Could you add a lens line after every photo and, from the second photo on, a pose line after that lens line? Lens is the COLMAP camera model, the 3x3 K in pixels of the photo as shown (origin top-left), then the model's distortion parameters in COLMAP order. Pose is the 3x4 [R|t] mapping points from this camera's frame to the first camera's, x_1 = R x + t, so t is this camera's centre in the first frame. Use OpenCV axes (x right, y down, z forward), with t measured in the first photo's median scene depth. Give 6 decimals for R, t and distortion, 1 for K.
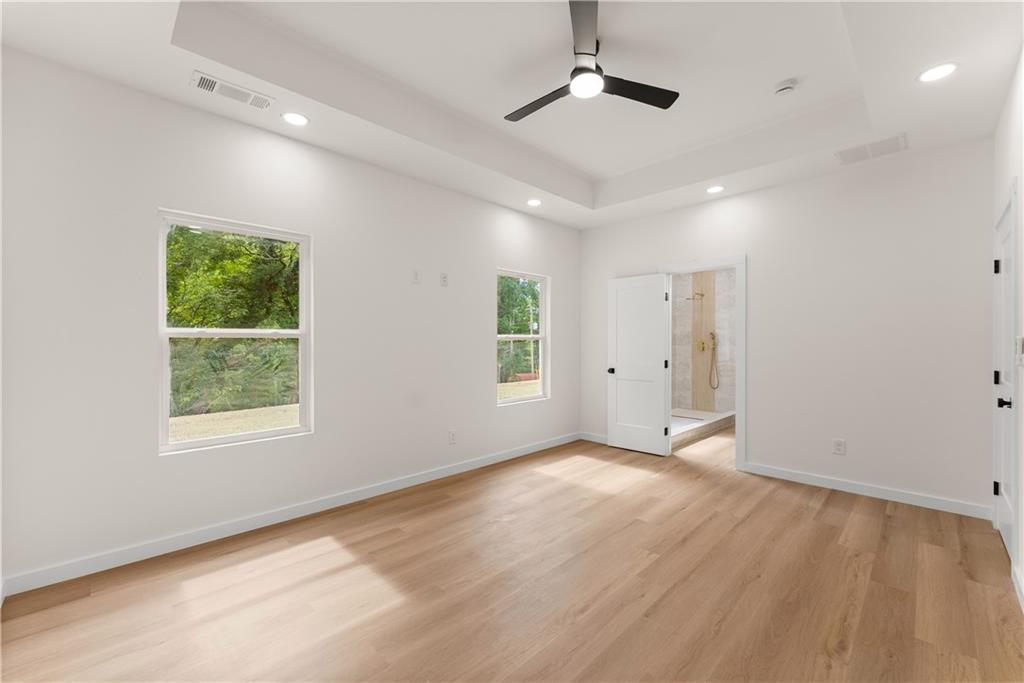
lens RADIAL K [[416.8, 0, 516.7], [0, 416.8, 344.2], [0, 0, 1]] dist [-0.000844, -0.000157]
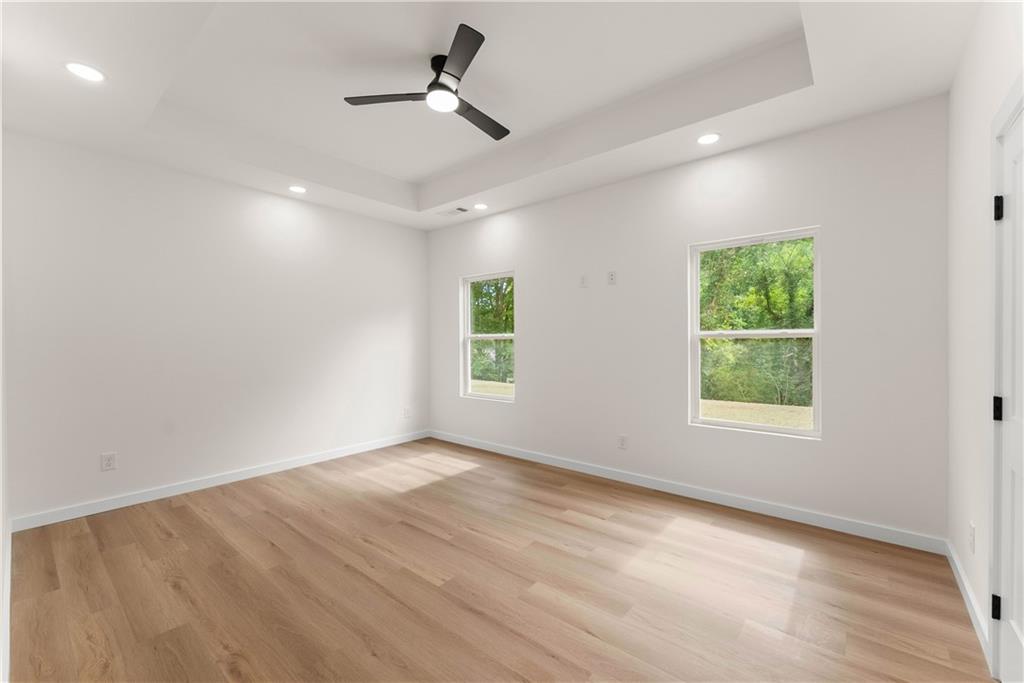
lens RADIAL K [[417.8, 0, 512.0], [0, 417.8, 341.5], [0, 0, 1]] dist [-0.000261, 0.000182]
pose [[0.083800, 0.005521, -0.996467, 0.966526], [0.001318, 0.999983, 0.005652, -0.013797], [0.996482, -0.001787, 0.083791, 0.843897]]
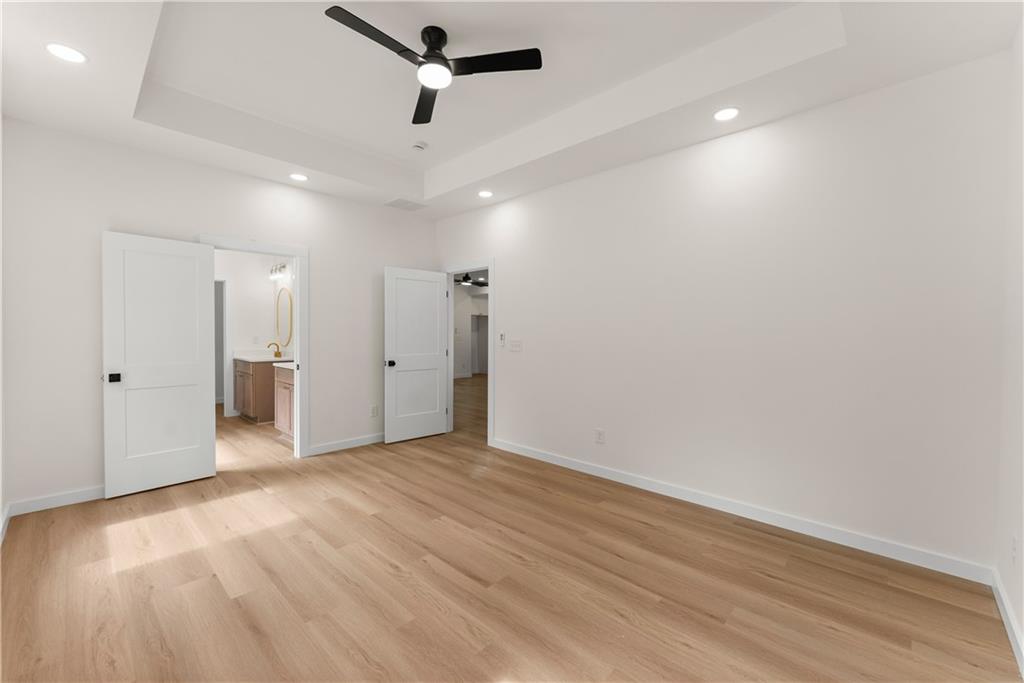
lens RADIAL K [[417.8, 0, 512.0], [0, 417.8, 341.5], [0, 0, 1]] dist [-0.000261, 0.000182]
pose [[-0.019349, -0.023616, 0.999534, -0.651483], [-0.002520, 0.999719, 0.023572, -0.012571], [-0.999810, -0.002063, -0.019403, 0.648103]]
